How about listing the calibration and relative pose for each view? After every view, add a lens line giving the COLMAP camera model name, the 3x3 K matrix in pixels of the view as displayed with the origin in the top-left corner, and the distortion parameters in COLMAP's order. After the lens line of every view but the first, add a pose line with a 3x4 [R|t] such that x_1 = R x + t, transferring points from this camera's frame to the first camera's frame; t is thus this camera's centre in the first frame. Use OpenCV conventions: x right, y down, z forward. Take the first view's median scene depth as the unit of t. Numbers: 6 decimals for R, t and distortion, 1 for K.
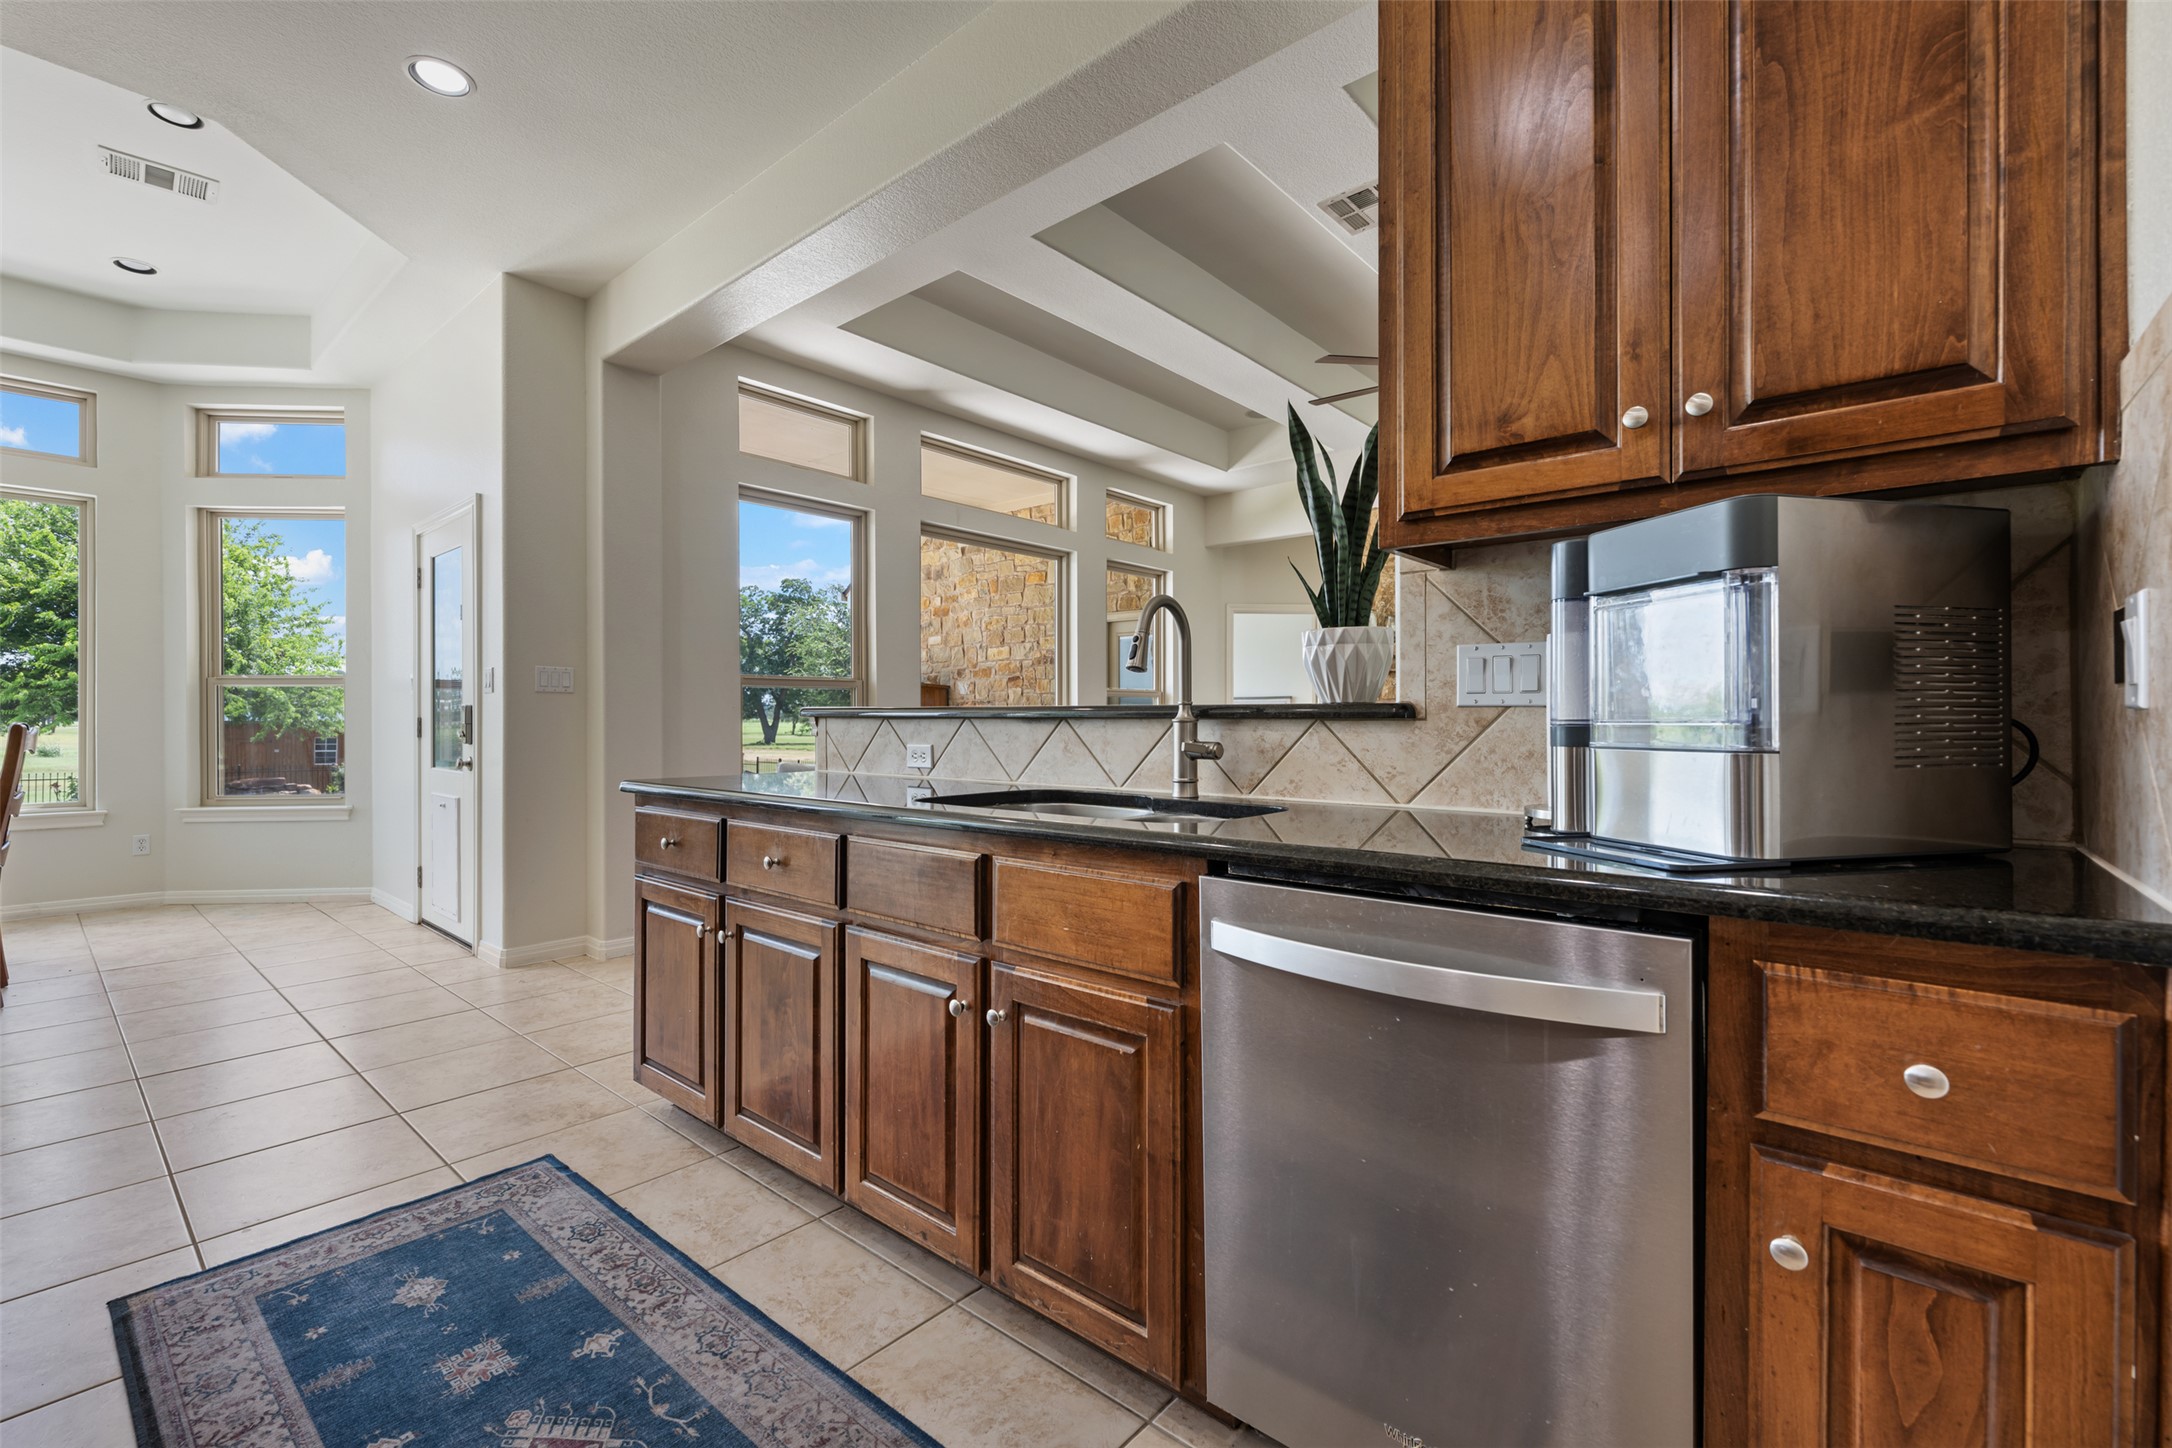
lens RADIAL K [[925.5, 0, 1086.4], [0, 925.5, 726.8], [0, 0, 1]] dist [0.000369, -0.000111]
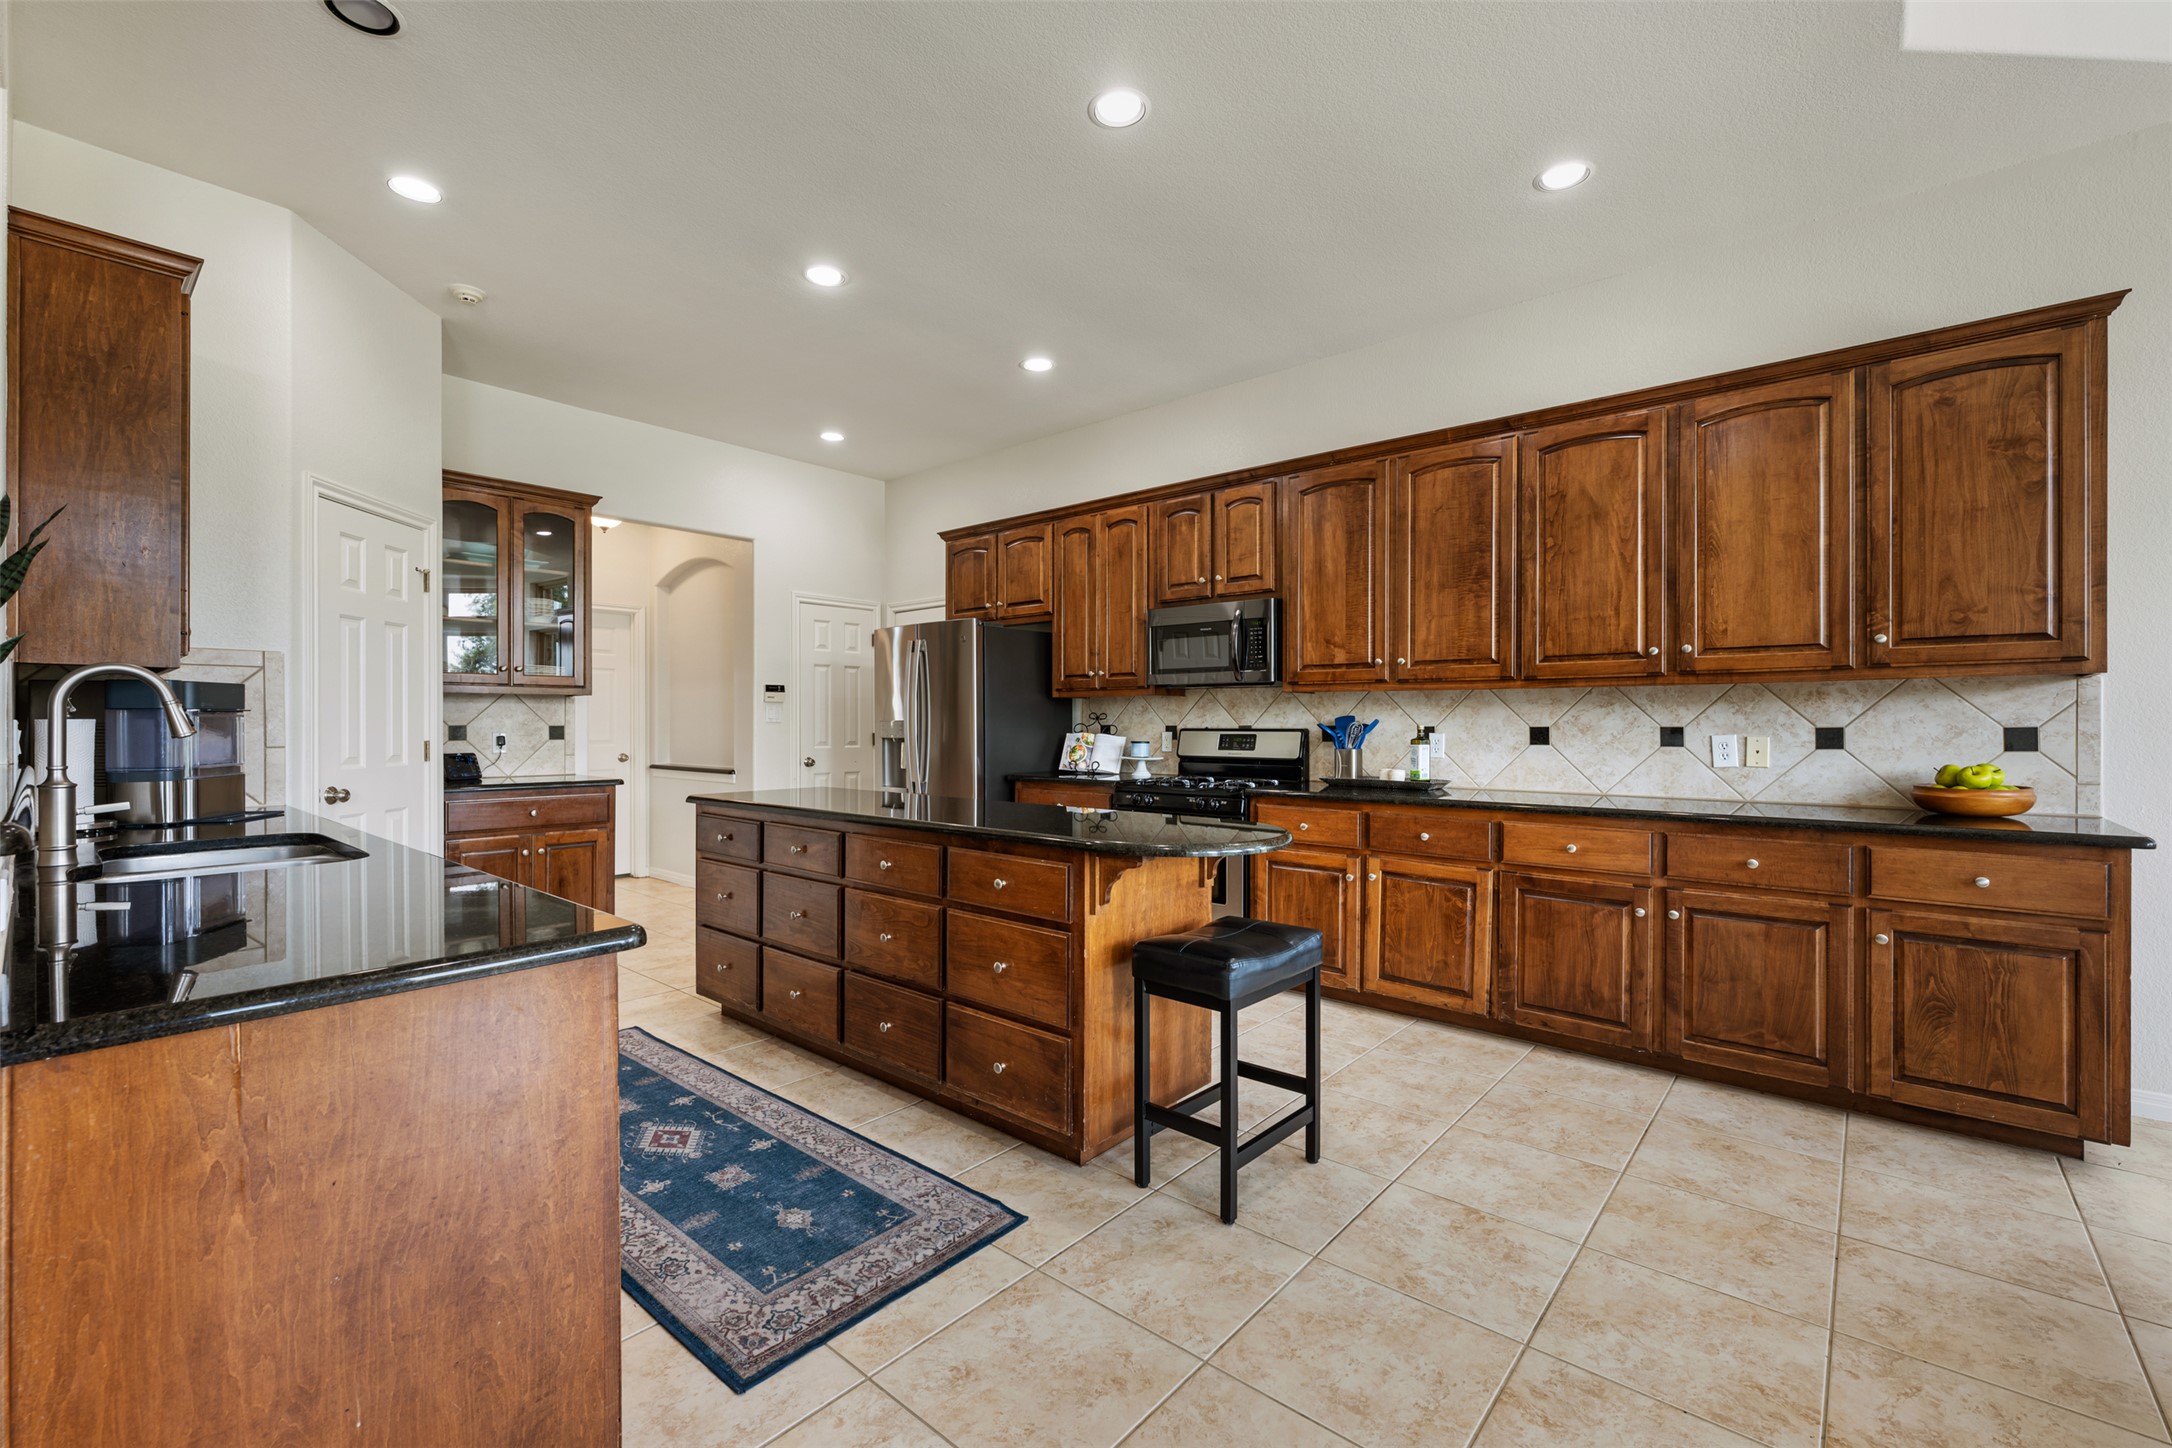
lens RADIAL K [[925.5, 0, 1075.7], [0, 925.5, 720.4], [0, 0, 1]] dist [0.000369, -0.000111]
pose [[-0.999867, 0.002099, 0.016158, -1.200657], [0.002298, 0.999922, 0.012309, -0.106805], [-0.016131, 0.012344, -0.999794, 2.409497]]
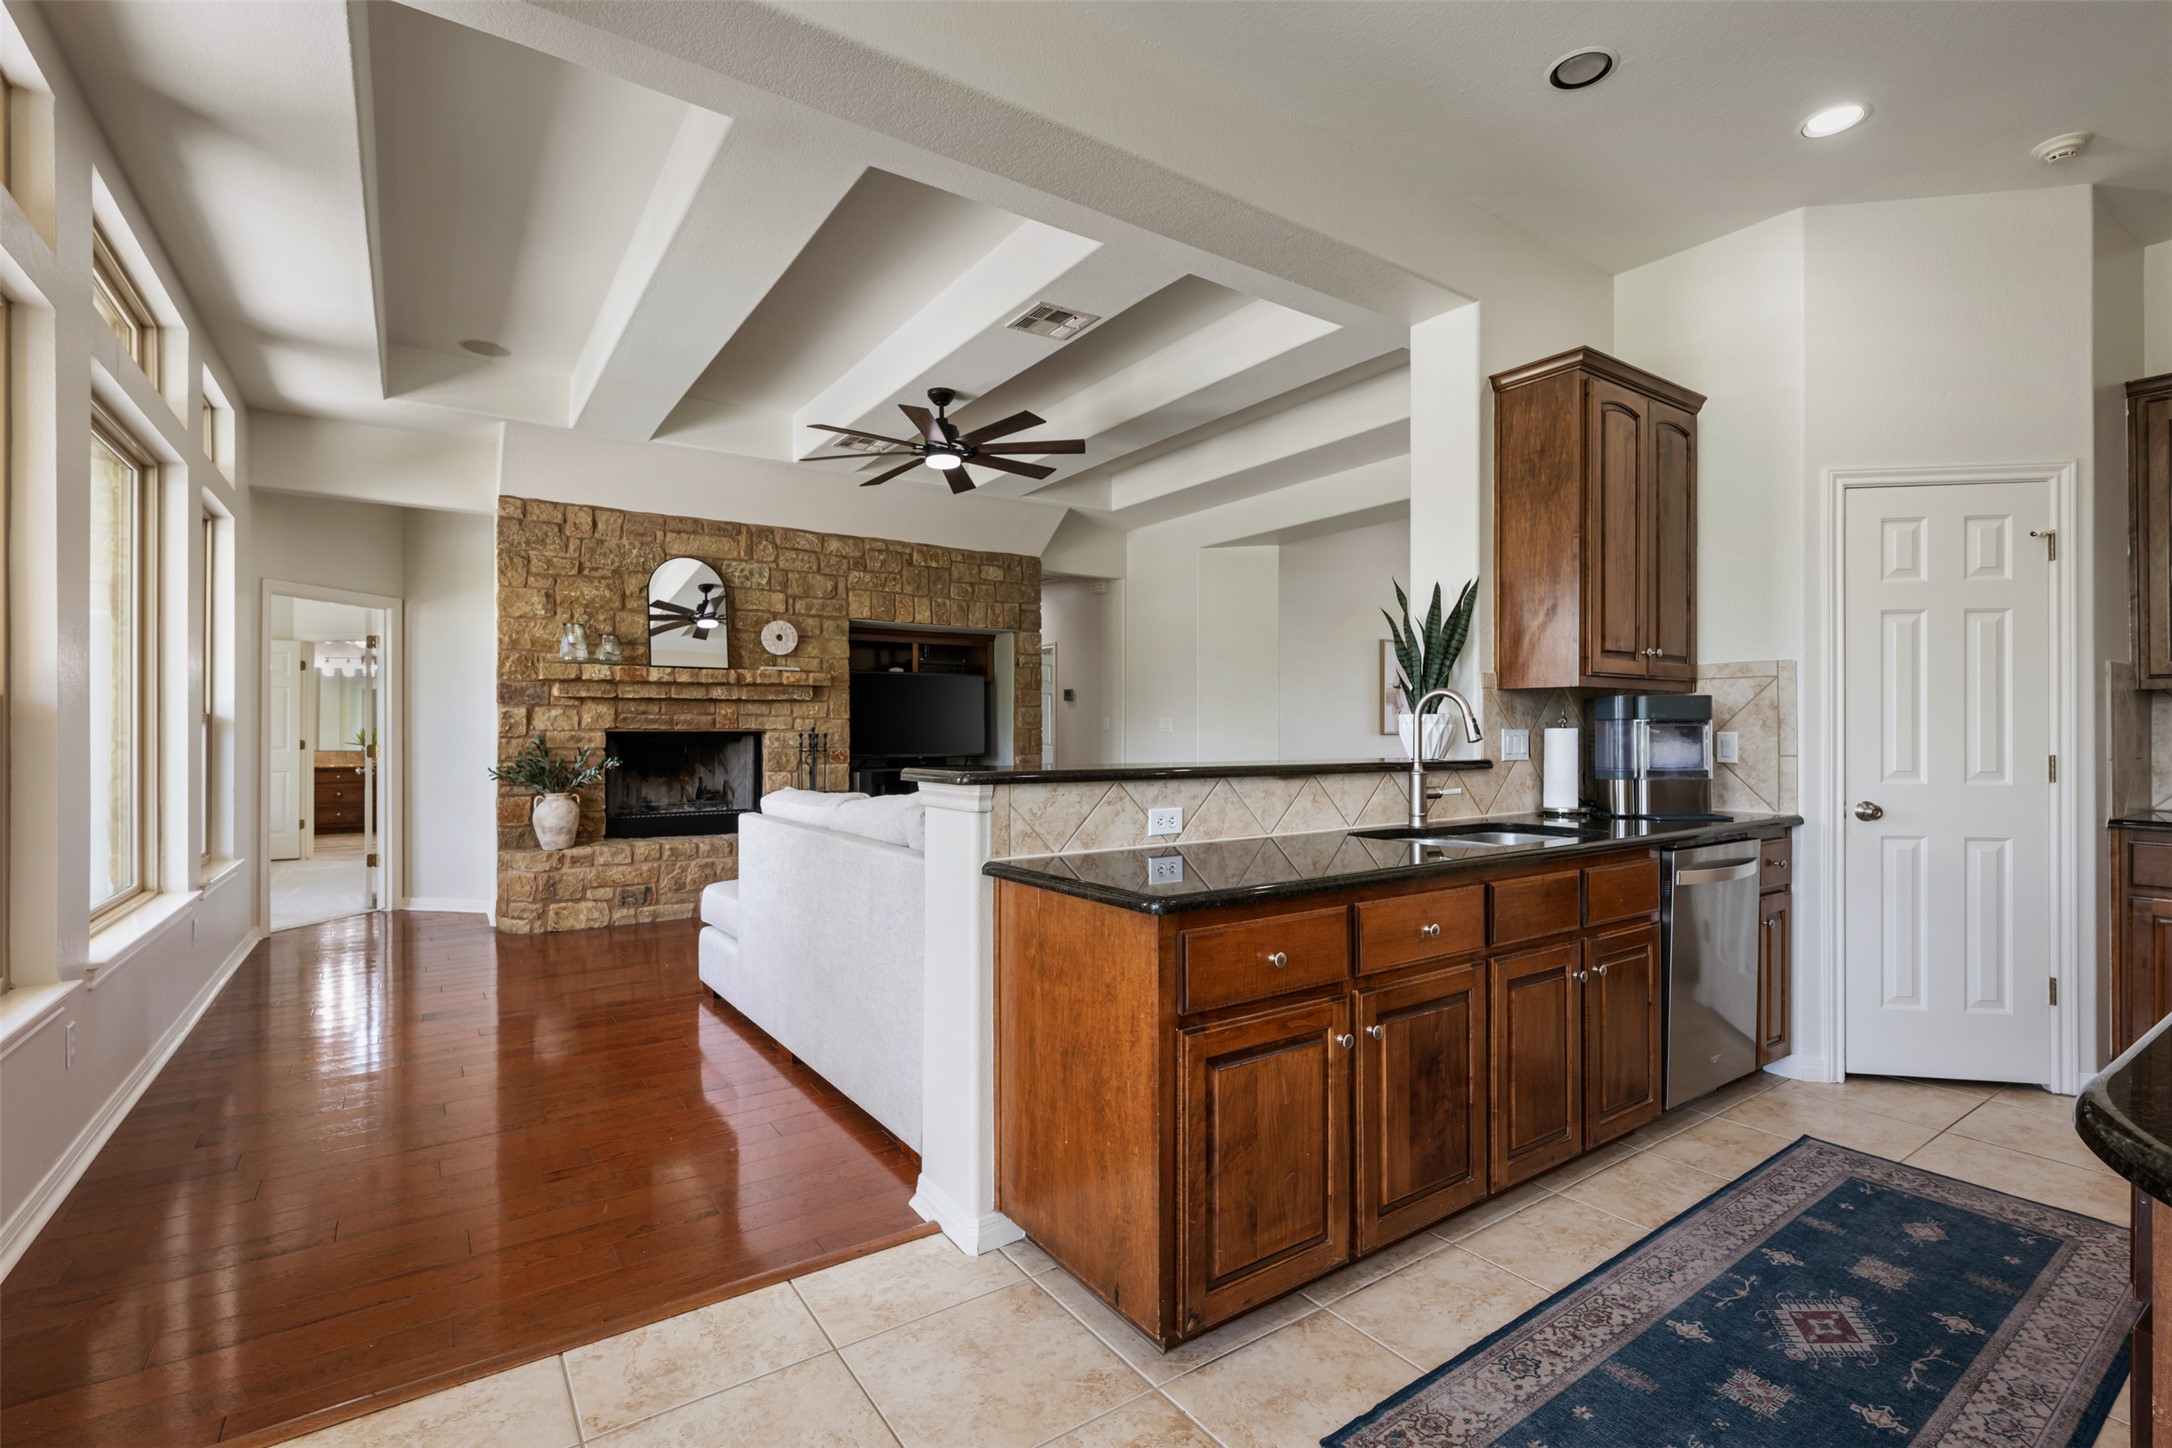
lens RADIAL K [[971.6, 0, 1087.4], [0, 971.6, 733.8], [0, 0, 1]] dist [-0.001319, 0.000925]
pose [[0.255437, -0.001279, 0.966825, -1.843847], [0.007912, 0.999968, -0.000768, -0.087829], [-0.966793, 0.007845, 0.255439, 1.371139]]
